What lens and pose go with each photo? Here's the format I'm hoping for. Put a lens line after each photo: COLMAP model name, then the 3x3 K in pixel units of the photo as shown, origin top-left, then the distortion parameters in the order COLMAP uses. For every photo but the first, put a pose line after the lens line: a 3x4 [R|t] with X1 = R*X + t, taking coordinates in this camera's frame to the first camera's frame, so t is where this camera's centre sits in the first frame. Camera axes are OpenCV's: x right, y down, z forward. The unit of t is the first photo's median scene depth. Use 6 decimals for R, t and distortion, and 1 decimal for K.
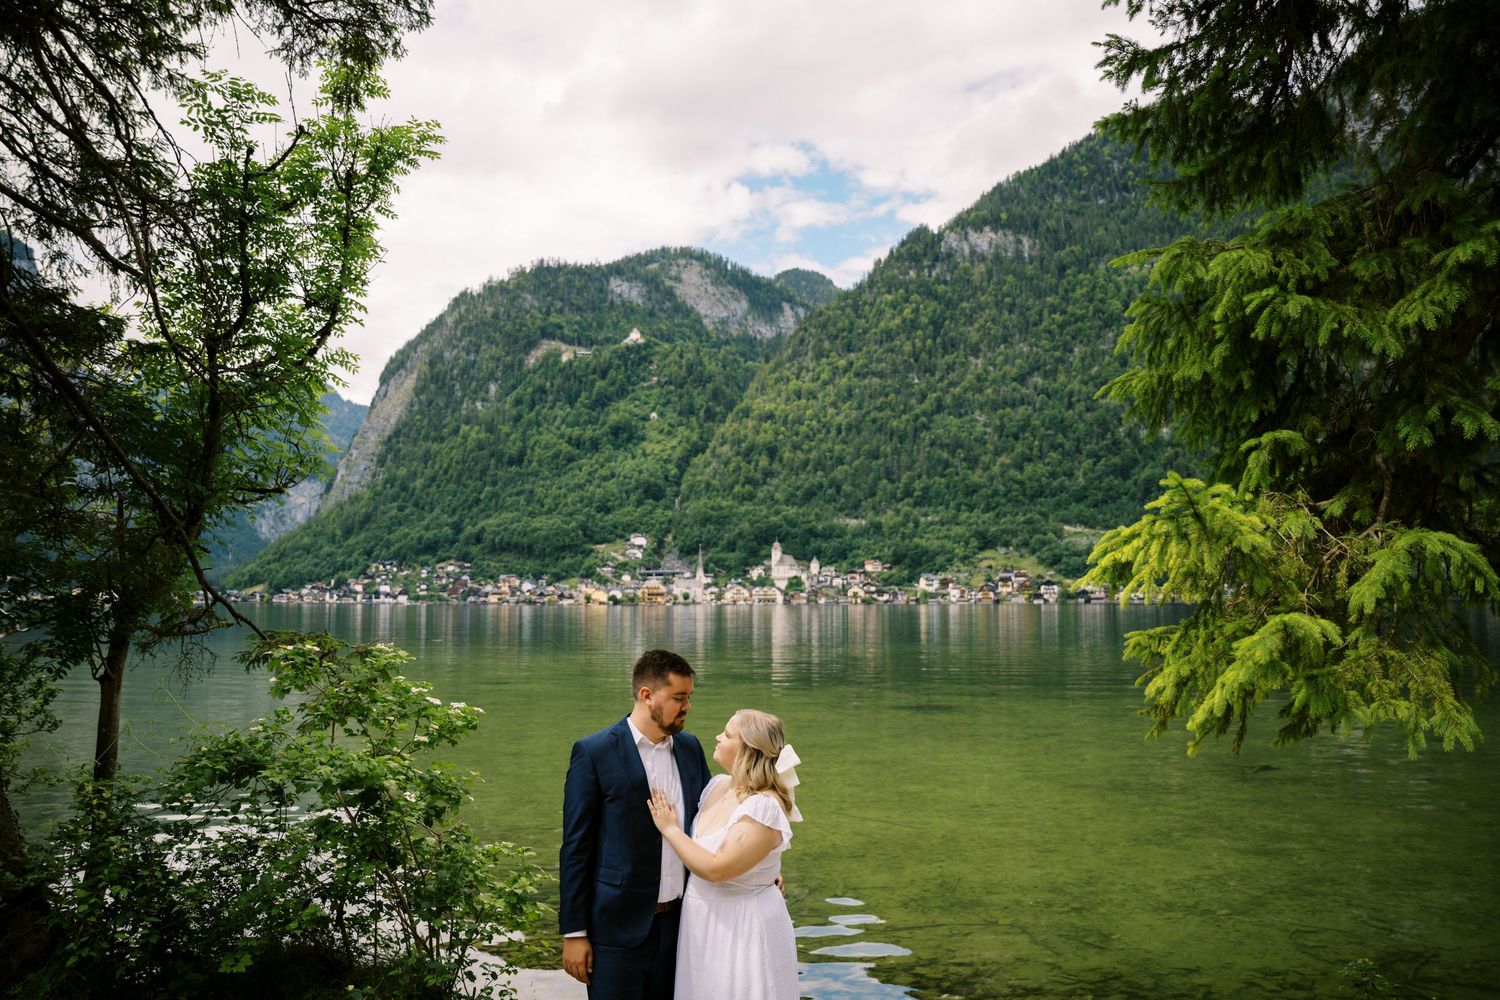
lens RADIAL K [[1194.8, 0, 743.3], [0, 1194.8, 491.7], [0, 0, 1]] dist [-0.108126, 0.002059]
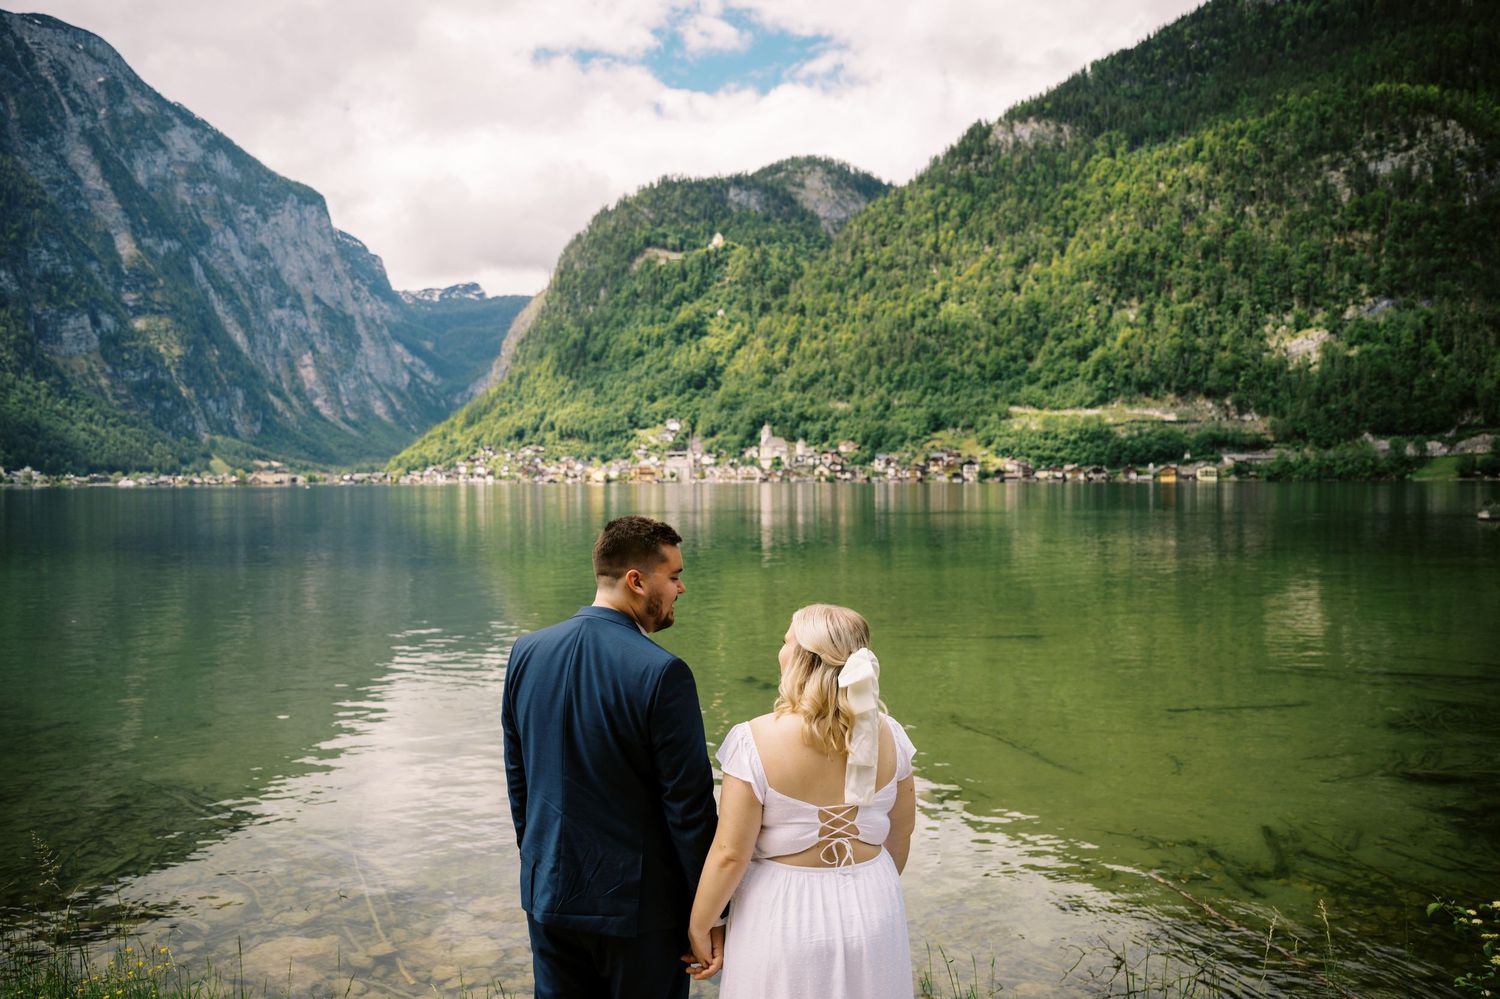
lens RADIAL K [[1065.2, 0, 750.0], [0, 1065.2, 499.5], [0, 0, 1]] dist [-0.143700, 0.097986]
pose [[0.972849, 0.002296, -0.231428, 0.201689], [0.023650, 0.993730, 0.109275, 0.002168], [0.230228, -0.111782, 0.966695, 0.037707]]
